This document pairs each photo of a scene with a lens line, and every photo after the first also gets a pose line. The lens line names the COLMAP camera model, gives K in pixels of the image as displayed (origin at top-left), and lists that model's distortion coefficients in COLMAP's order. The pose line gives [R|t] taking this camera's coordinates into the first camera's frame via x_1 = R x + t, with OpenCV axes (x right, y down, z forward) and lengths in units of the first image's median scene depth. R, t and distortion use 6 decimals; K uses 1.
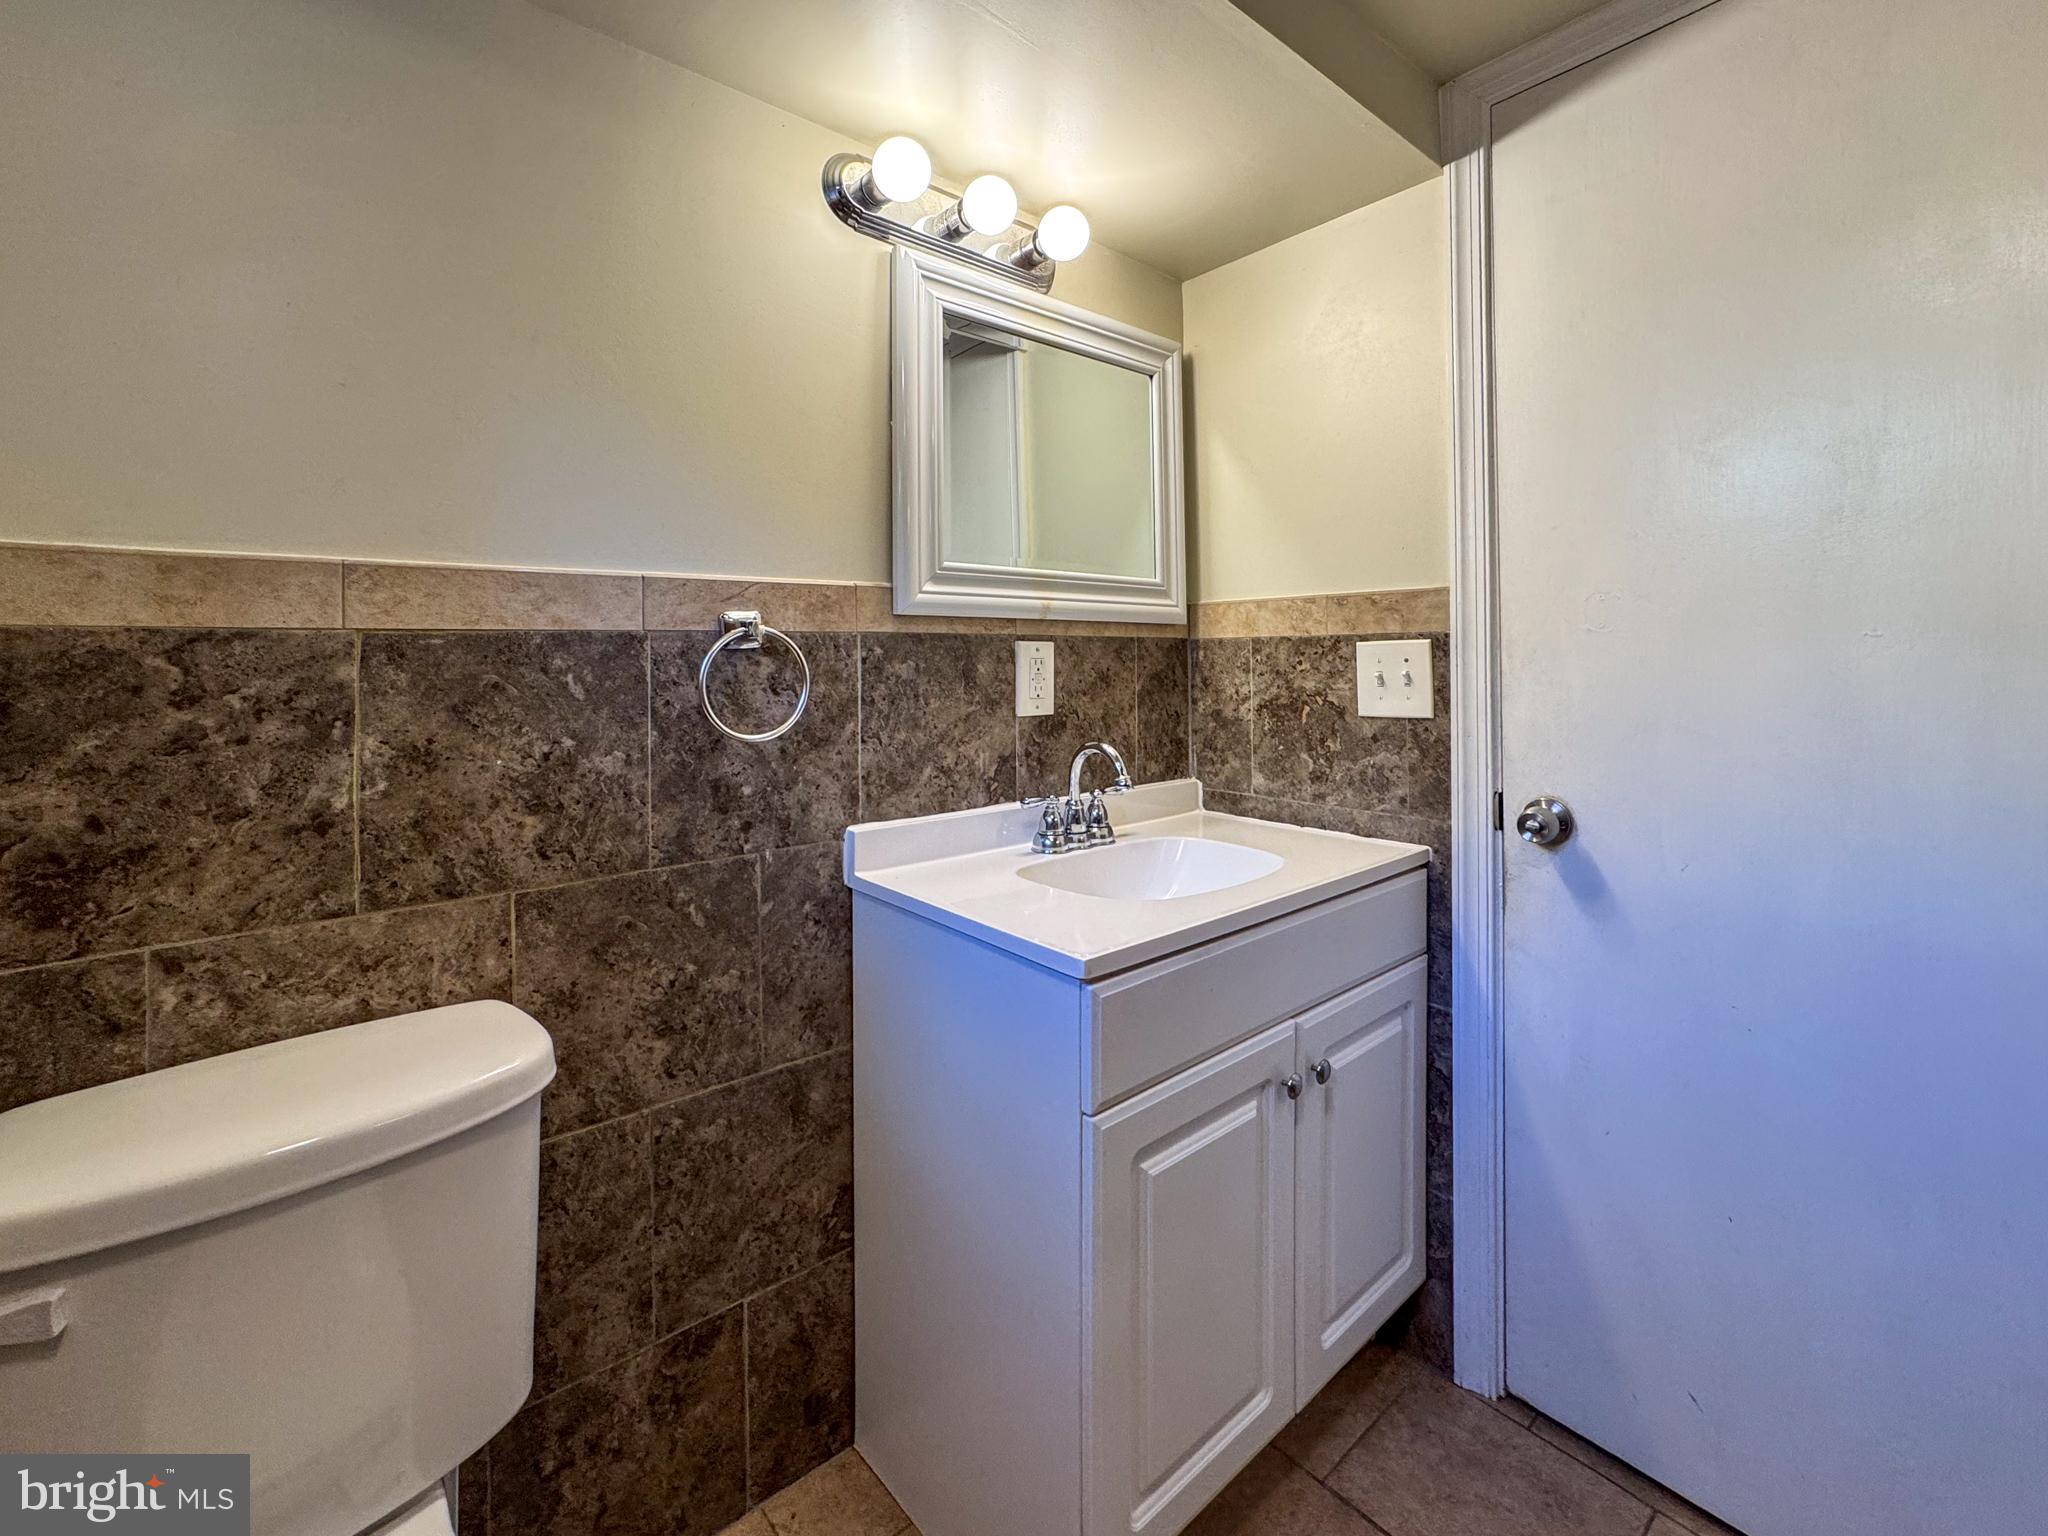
lens RADIAL K [[860.3, 0, 1024.0], [0, 860.3, 768.0], [0, 0, 1]] dist [-0.000165, 0.000029]
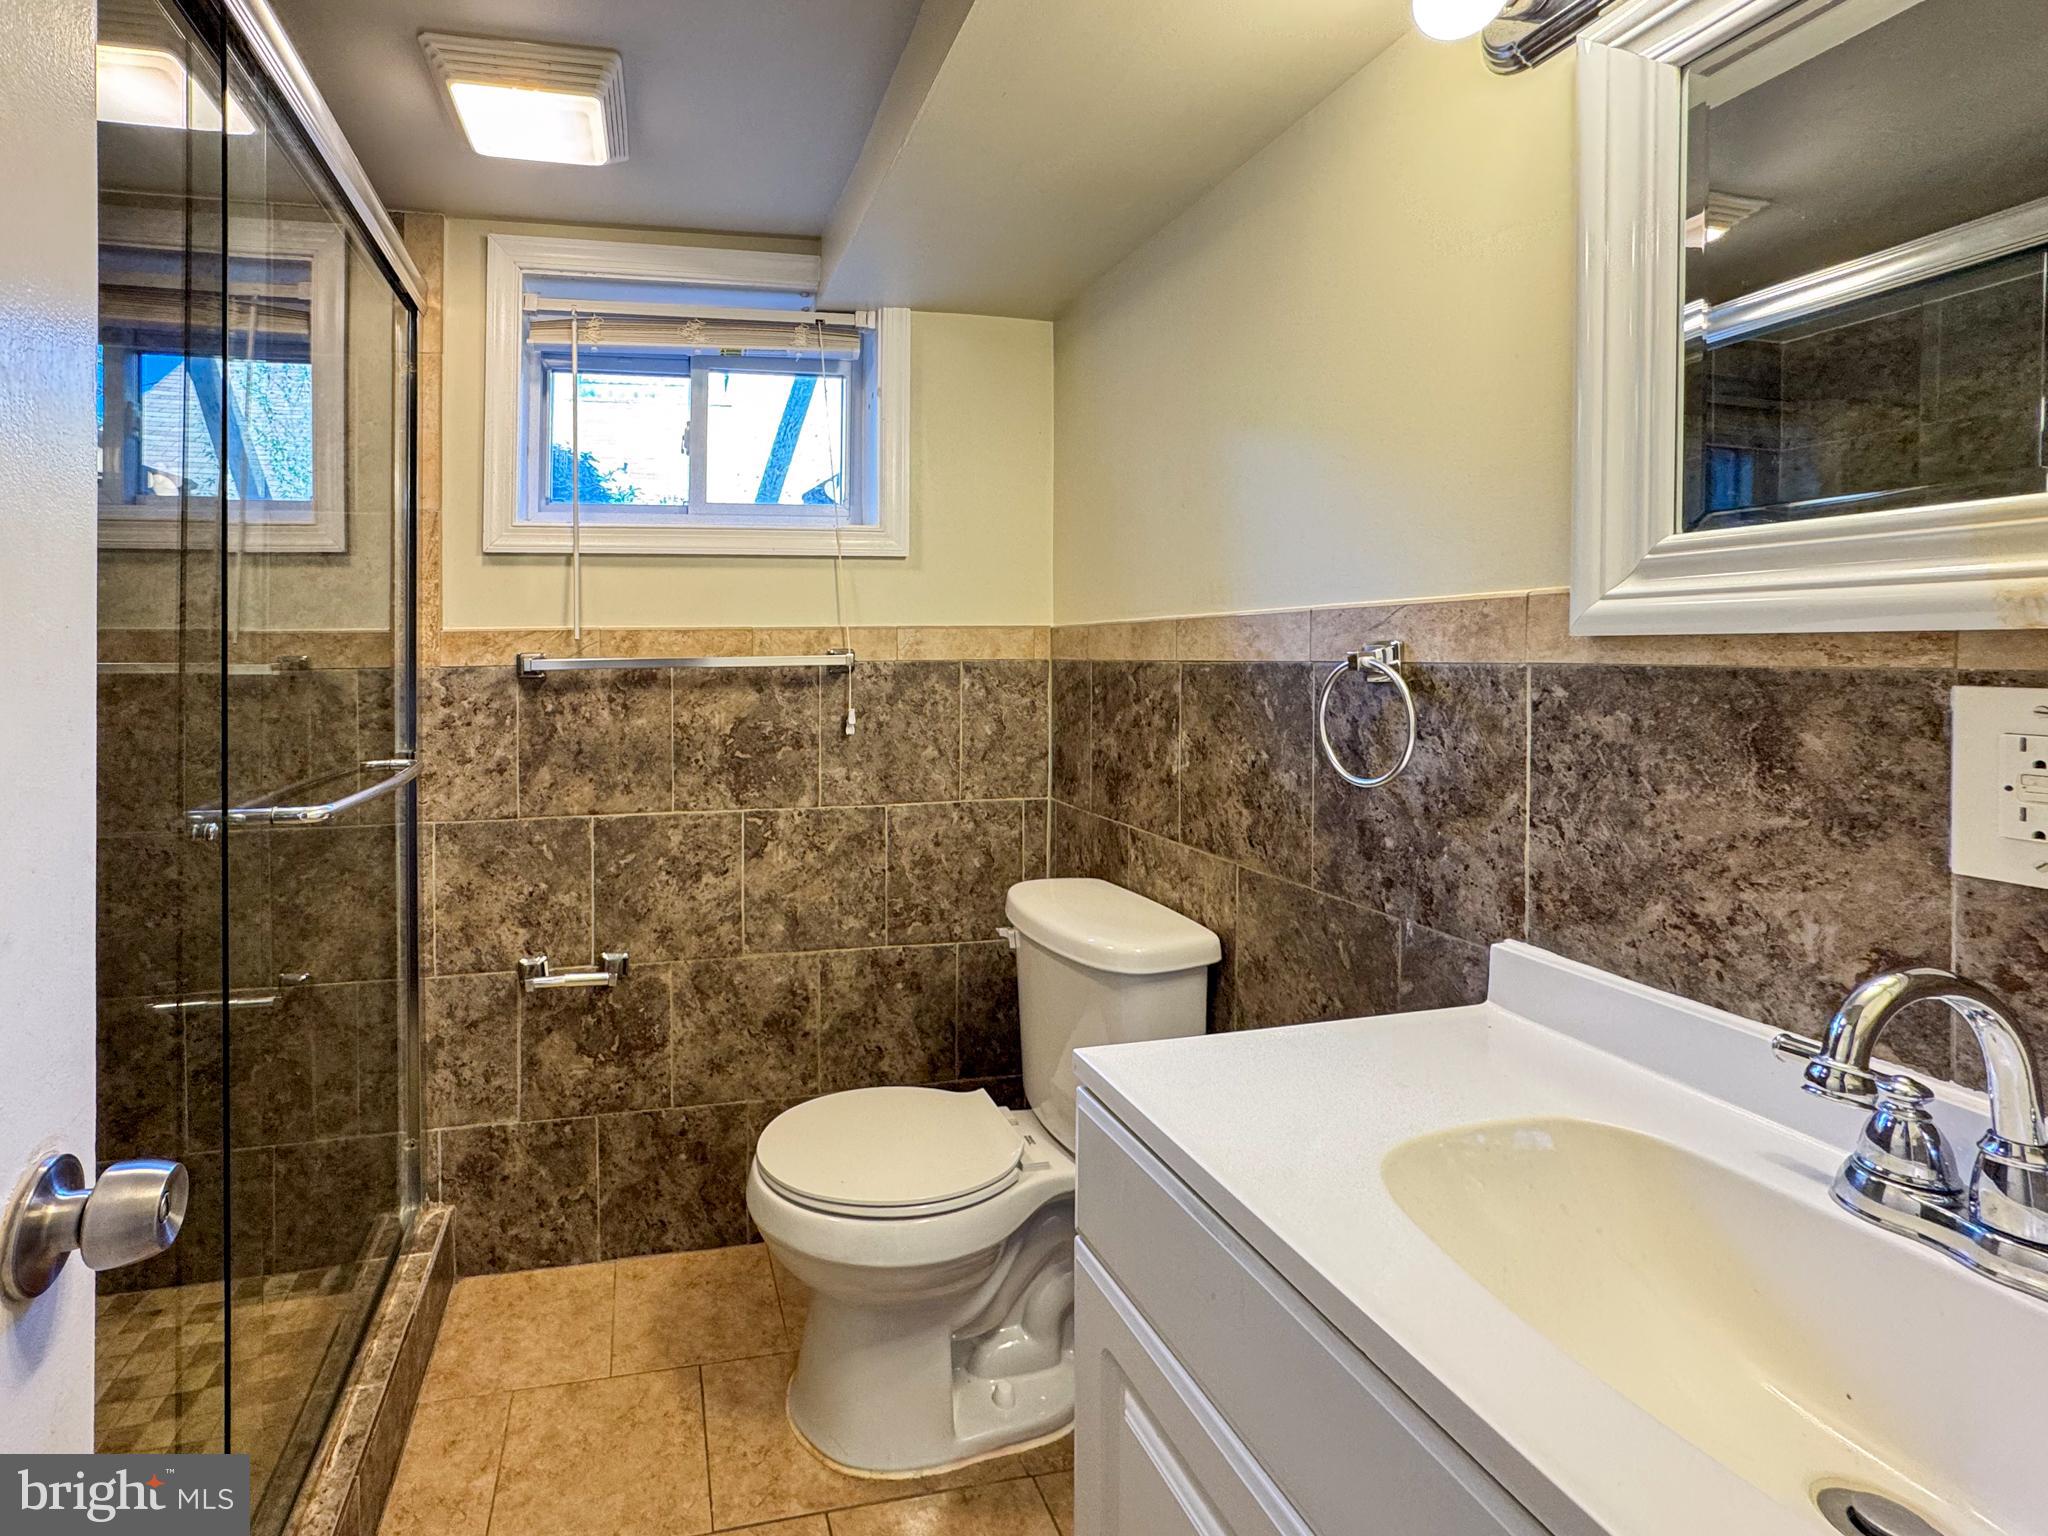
lens RADIAL K [[860.3, 0, 1024.0], [0, 860.3, 768.0], [0, 0, 1]] dist [-0.000165, 0.000029]
pose [[-0.258446, 0.132130, -0.956947, 0.561576], [-0.131643, 0.976544, 0.170389, -0.138445], [0.957014, 0.170012, -0.234989, 0.778991]]
